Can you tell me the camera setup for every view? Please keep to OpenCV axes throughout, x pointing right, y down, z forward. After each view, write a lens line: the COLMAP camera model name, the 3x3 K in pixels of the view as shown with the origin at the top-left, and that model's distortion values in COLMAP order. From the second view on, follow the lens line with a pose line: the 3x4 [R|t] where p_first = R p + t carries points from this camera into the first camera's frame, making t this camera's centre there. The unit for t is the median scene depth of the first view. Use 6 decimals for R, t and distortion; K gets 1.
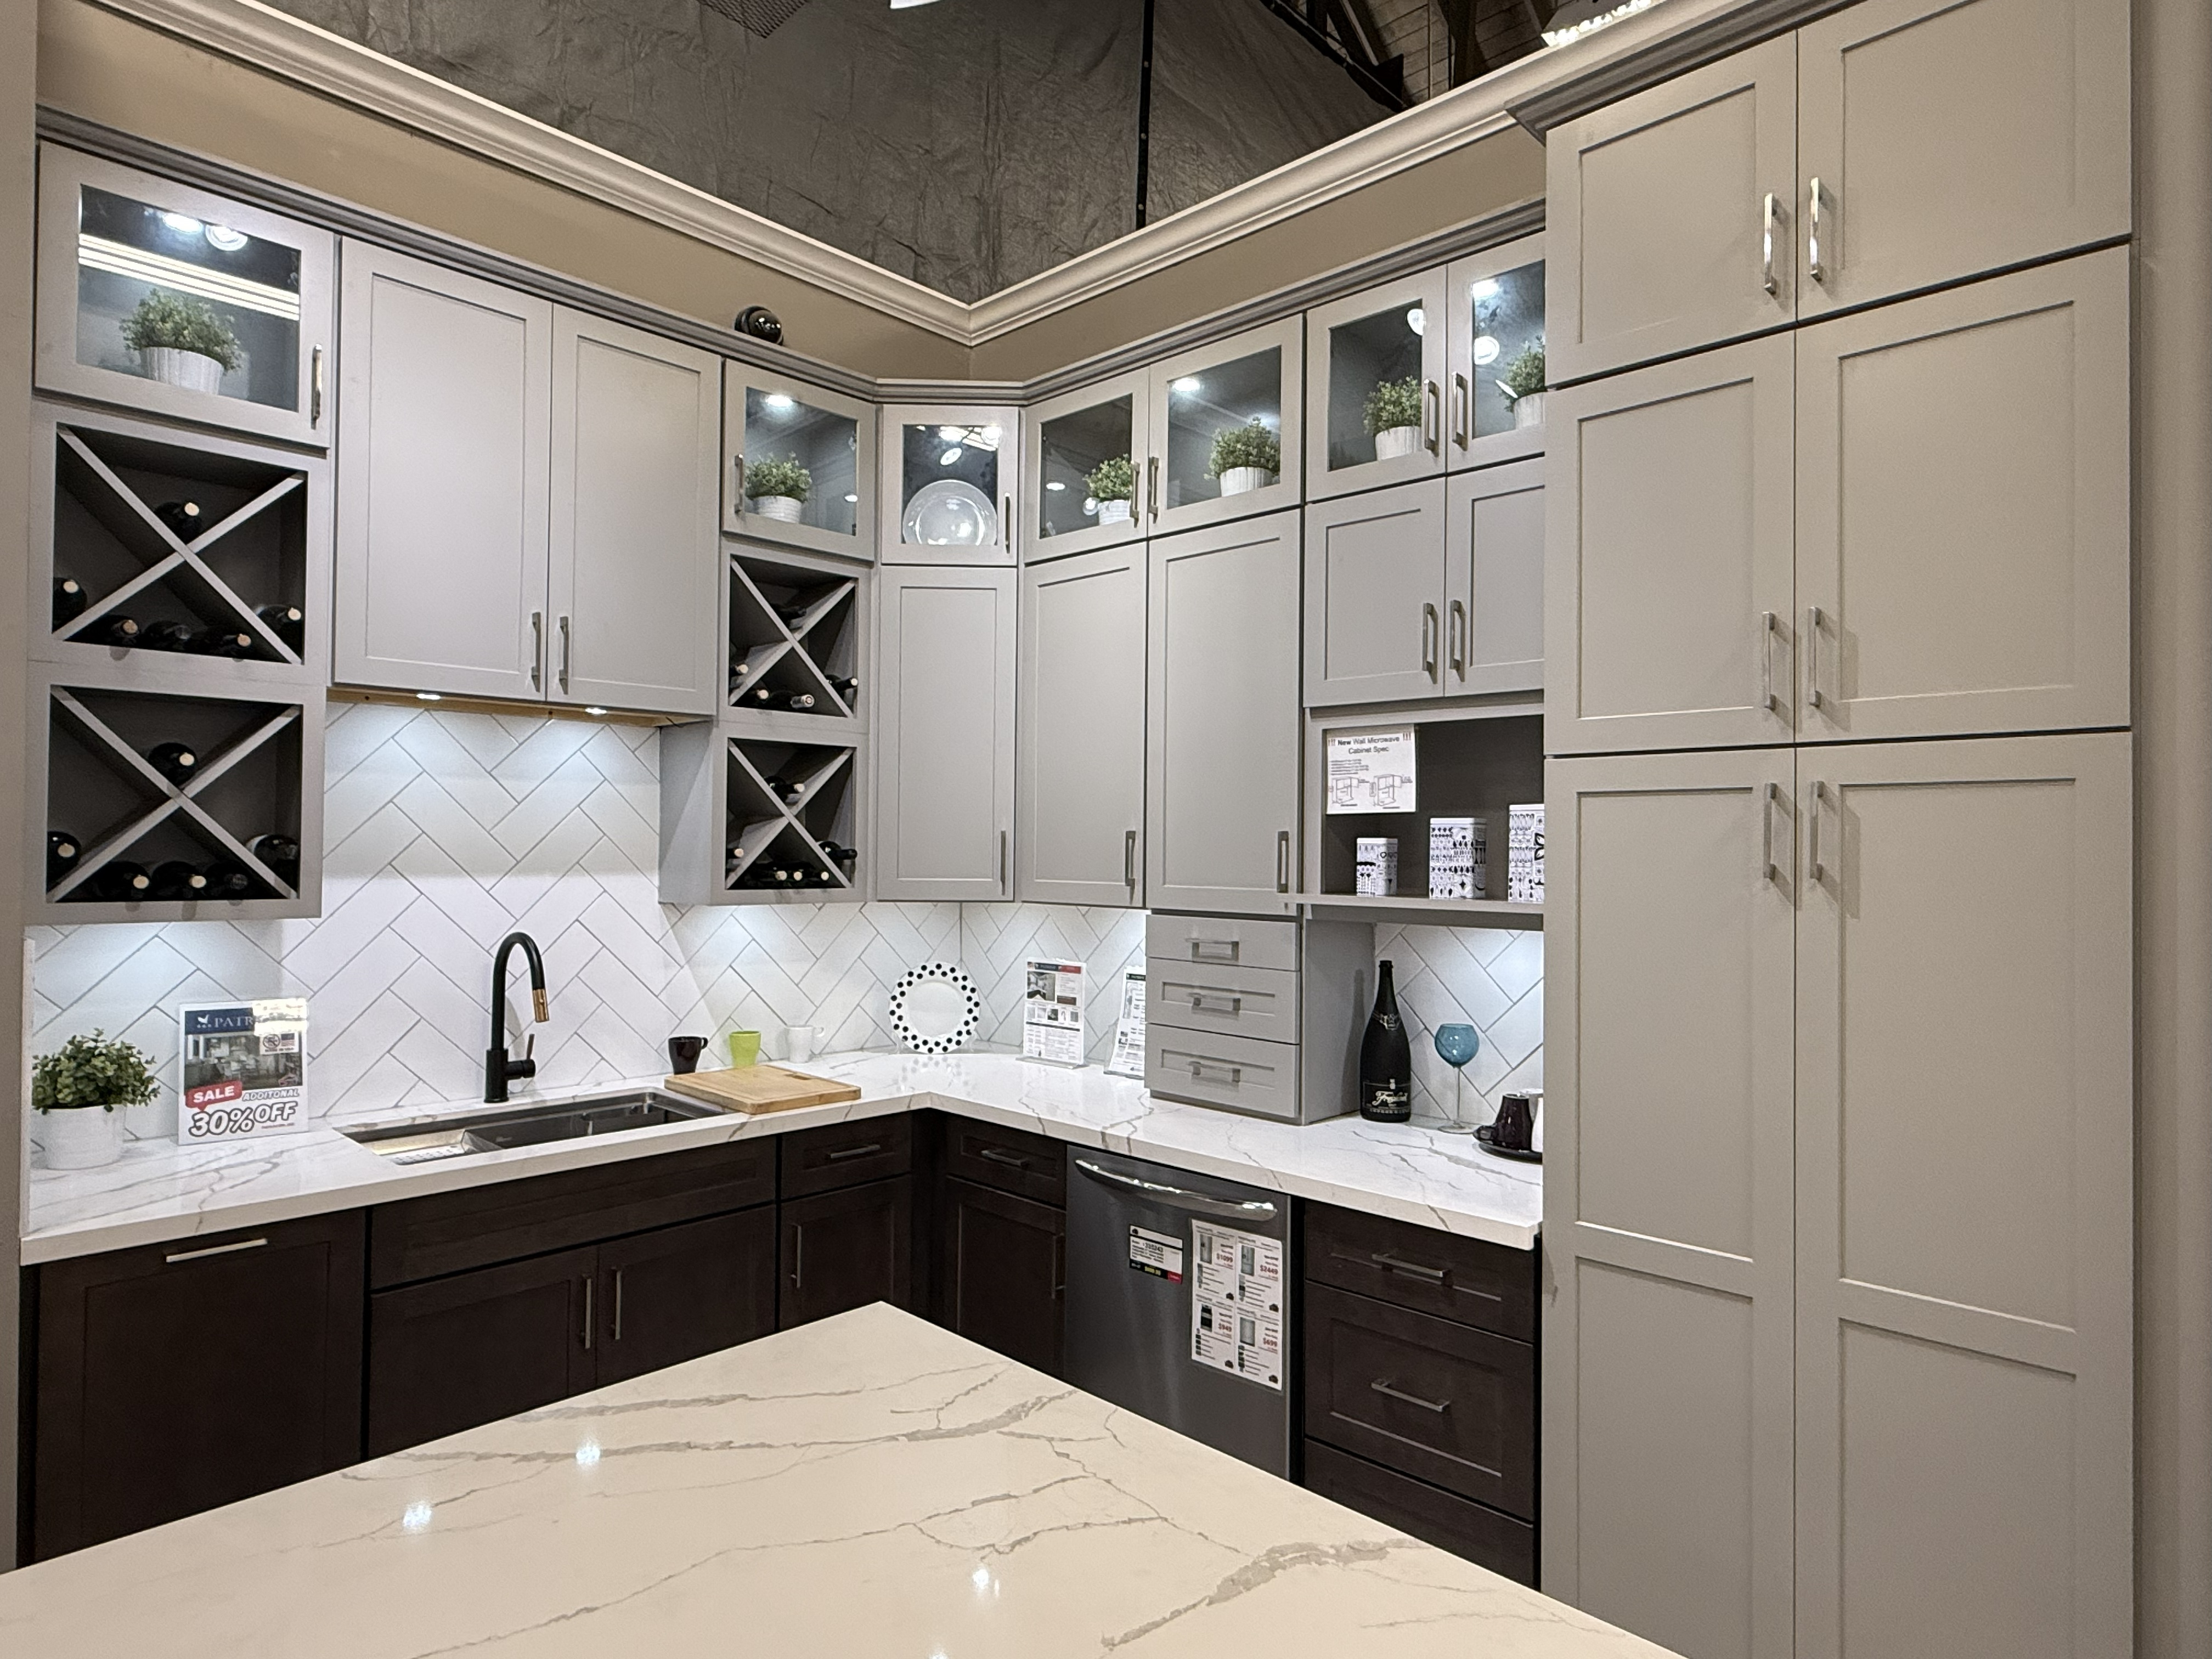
lens RADIAL K [[1262.8, 0, 1106.0], [0, 1262.8, 829.5], [0, 0, 1]] dist [0.003533, 0.001153]
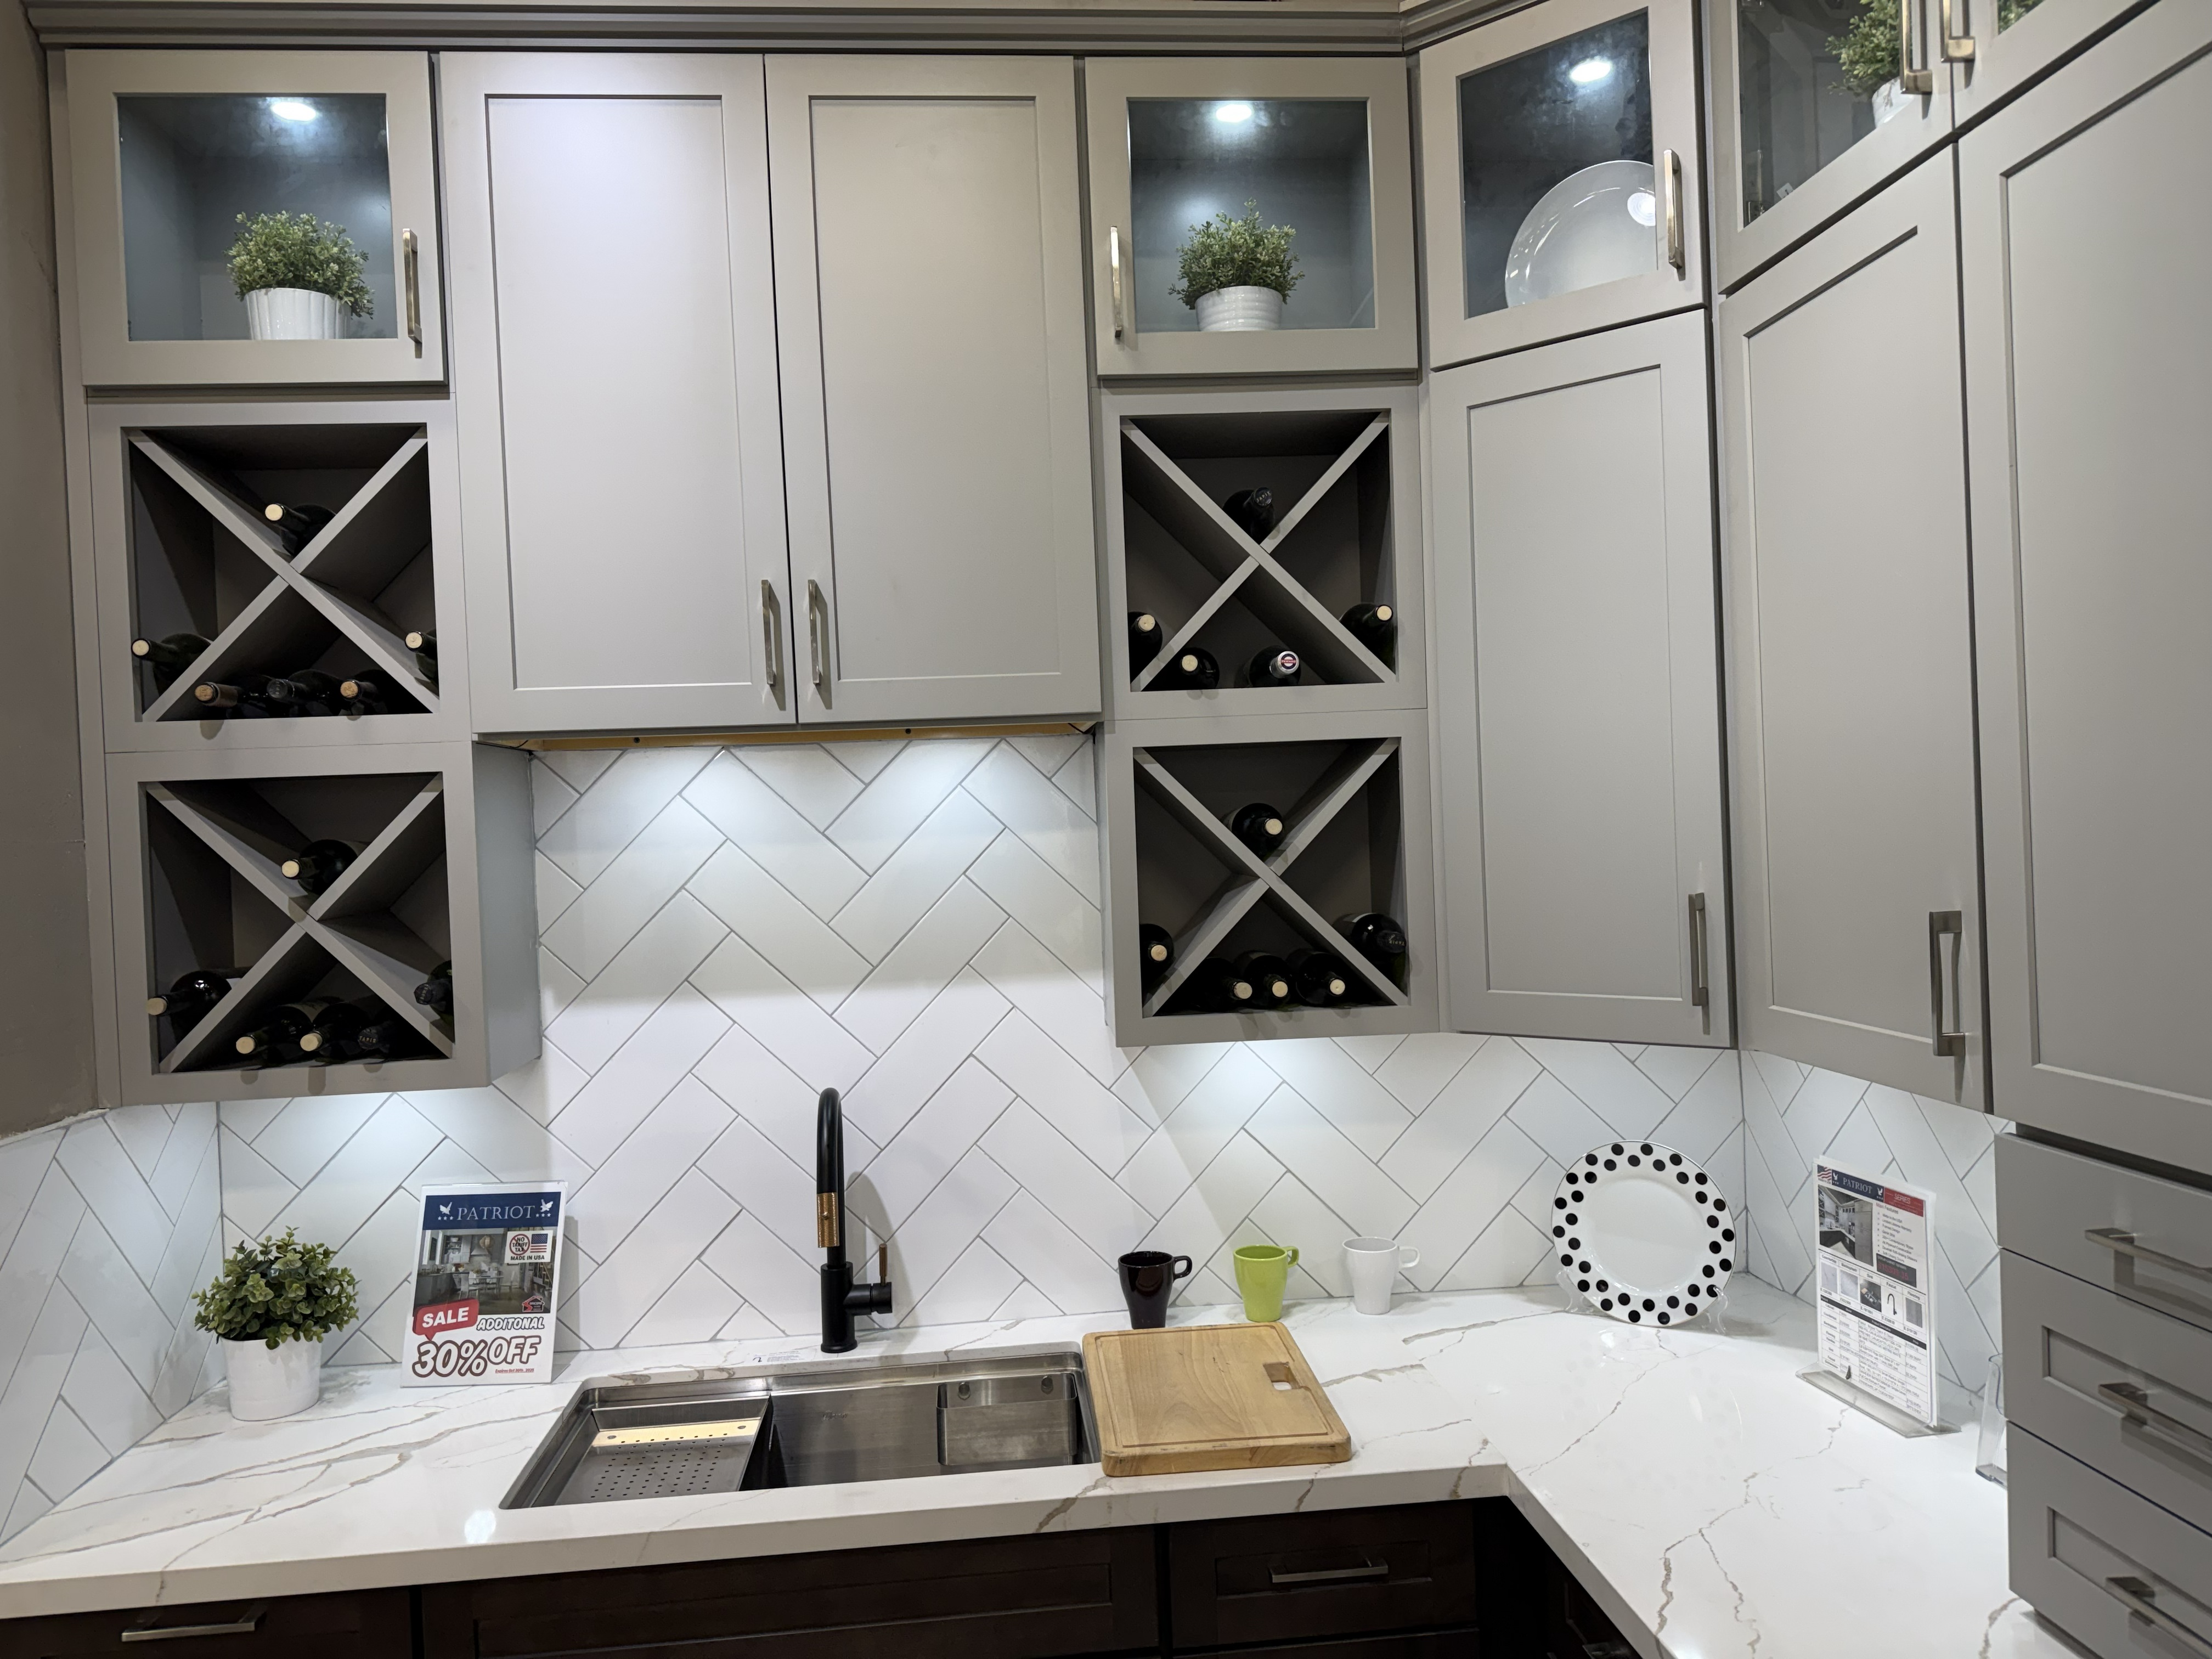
lens RADIAL K [[1582.9, 0, 1106.0], [0, 1582.9, 829.5], [0, 0, 1]] dist [0.078408, -0.129827]
pose [[0.756394, -0.036028, -0.653123, 0.164260], [0.057938, 0.998248, 0.012033, -0.050779], [0.651545, -0.046942, 0.757156, 0.512605]]
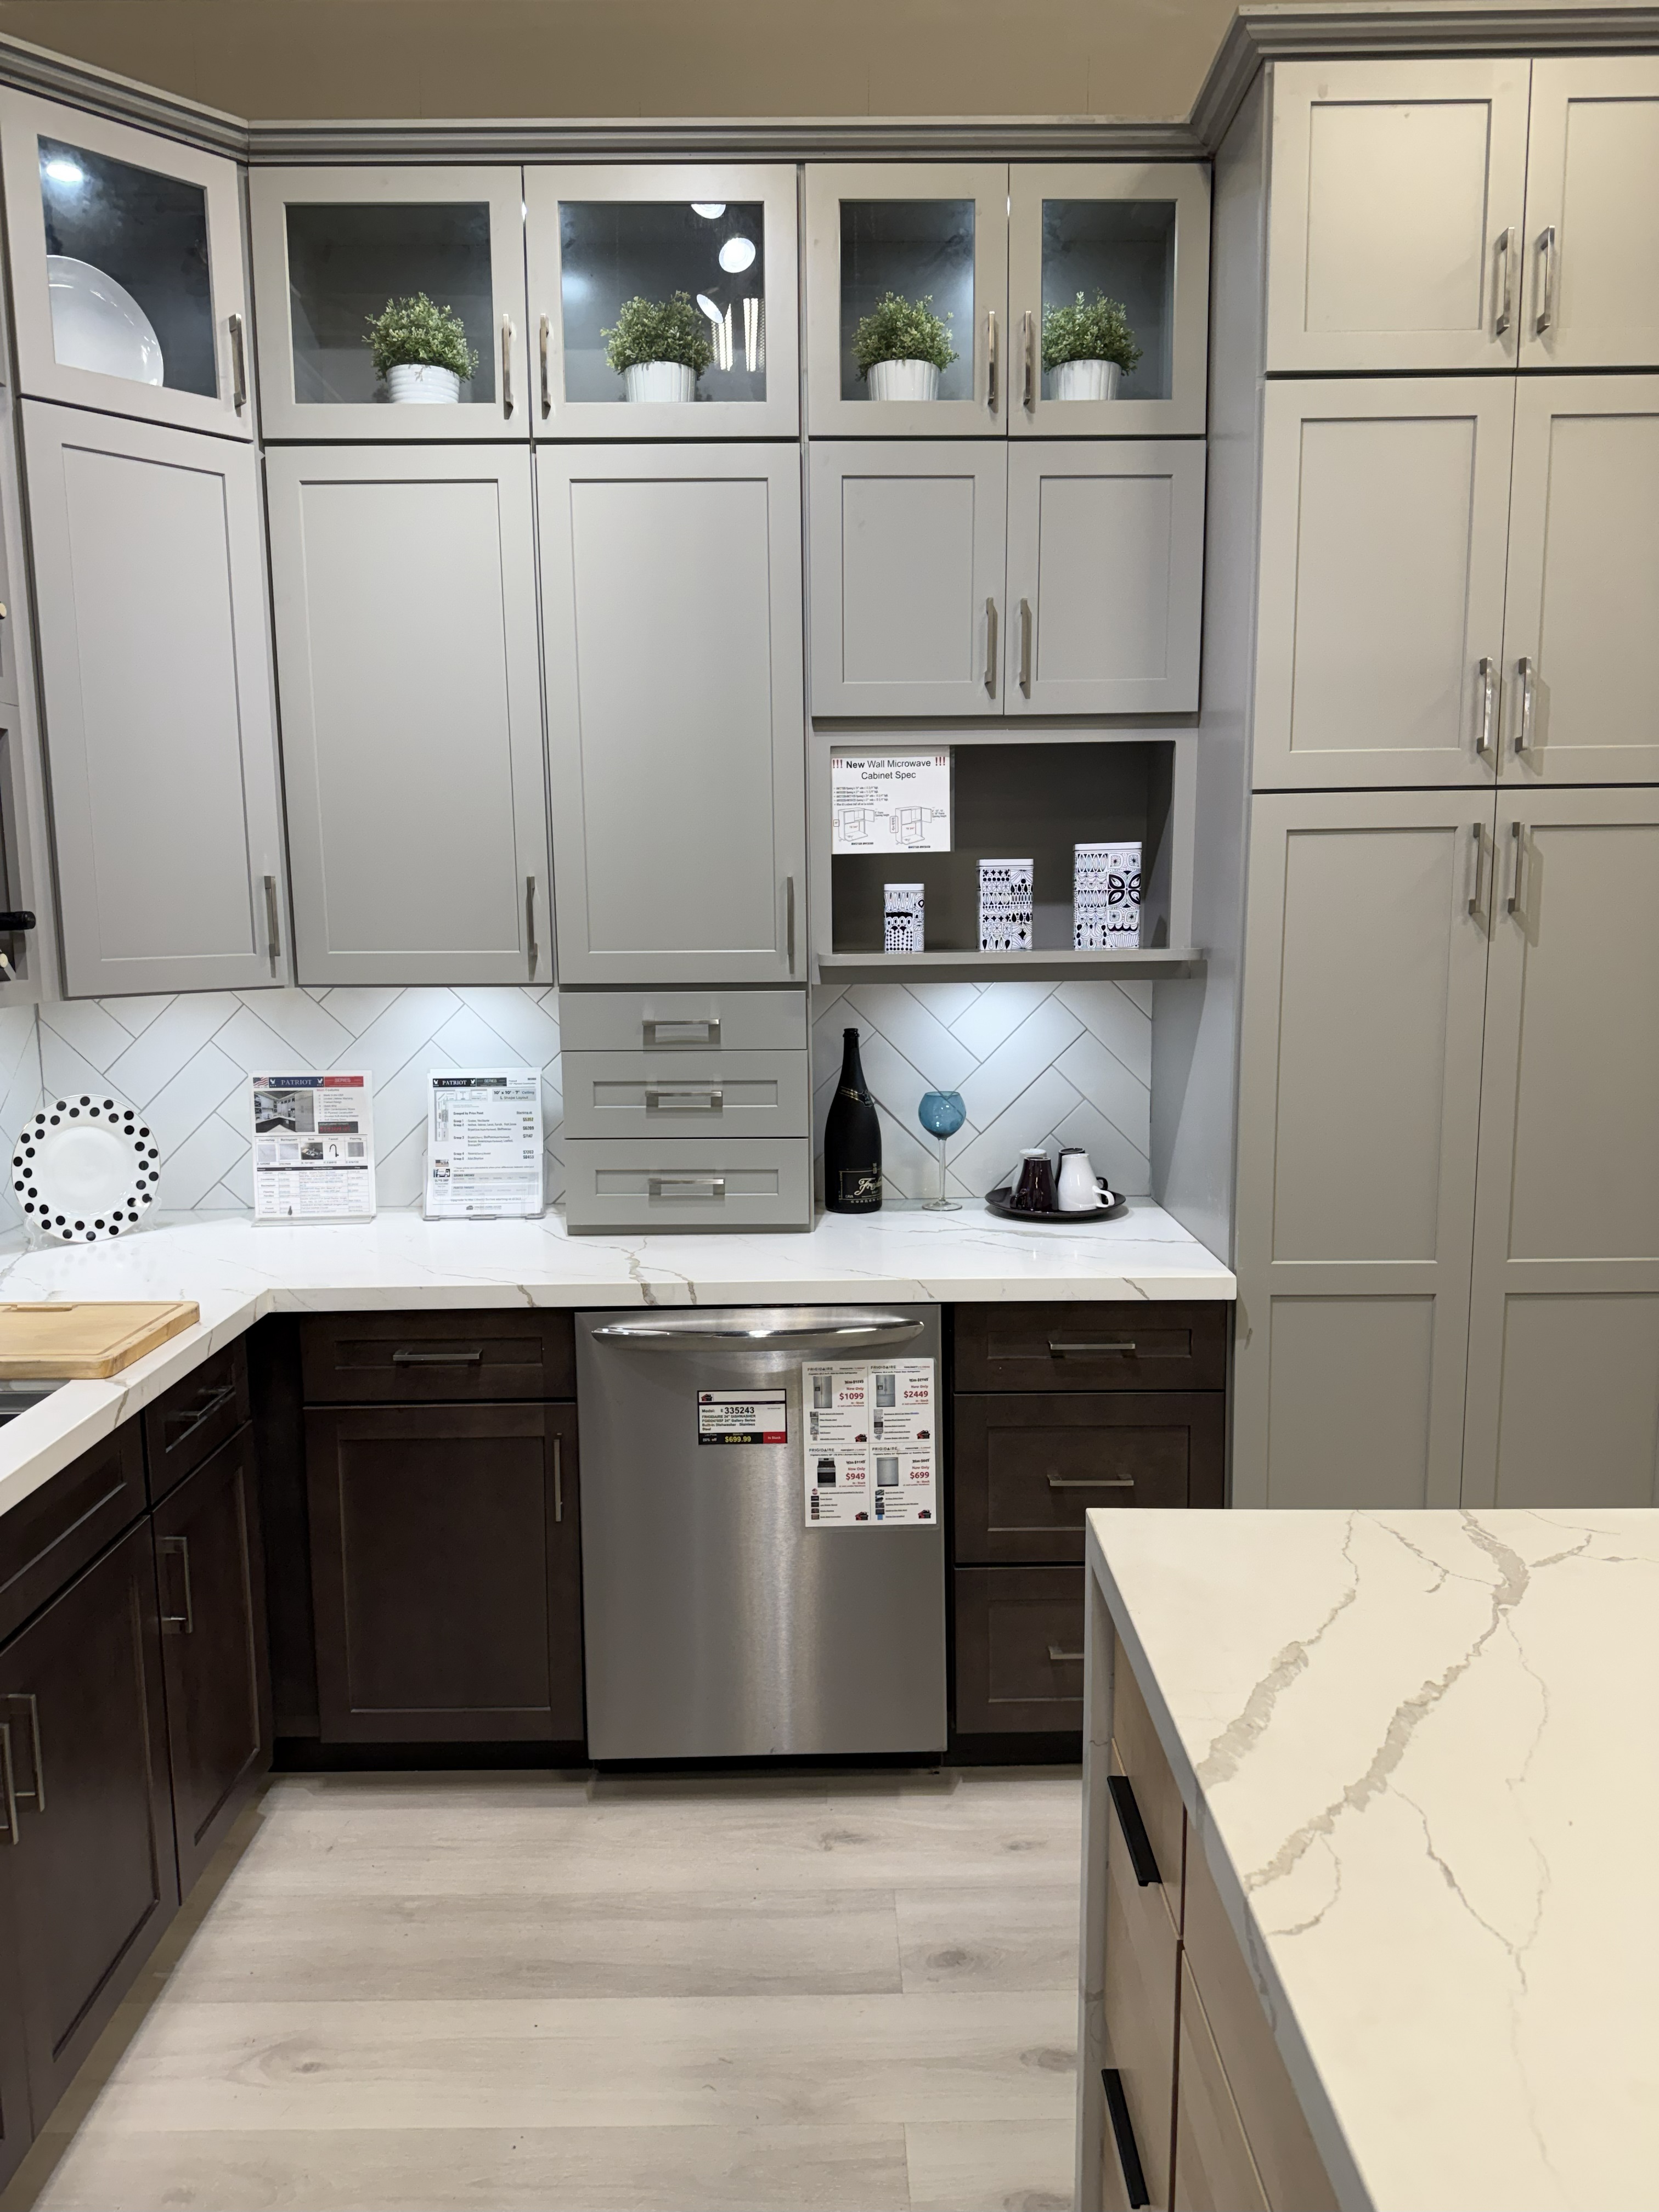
lens RADIAL K [[1557.8, 0, 829.5], [0, 1557.8, 1106.0], [0, 0, 1]] dist [0.173610, -0.322118]
pose [[0.716000, -0.113276, 0.688849, -0.538813], [0.006961, 0.987857, 0.155210, -0.008461], [-0.698065, -0.106335, 0.708094, 0.267513]]
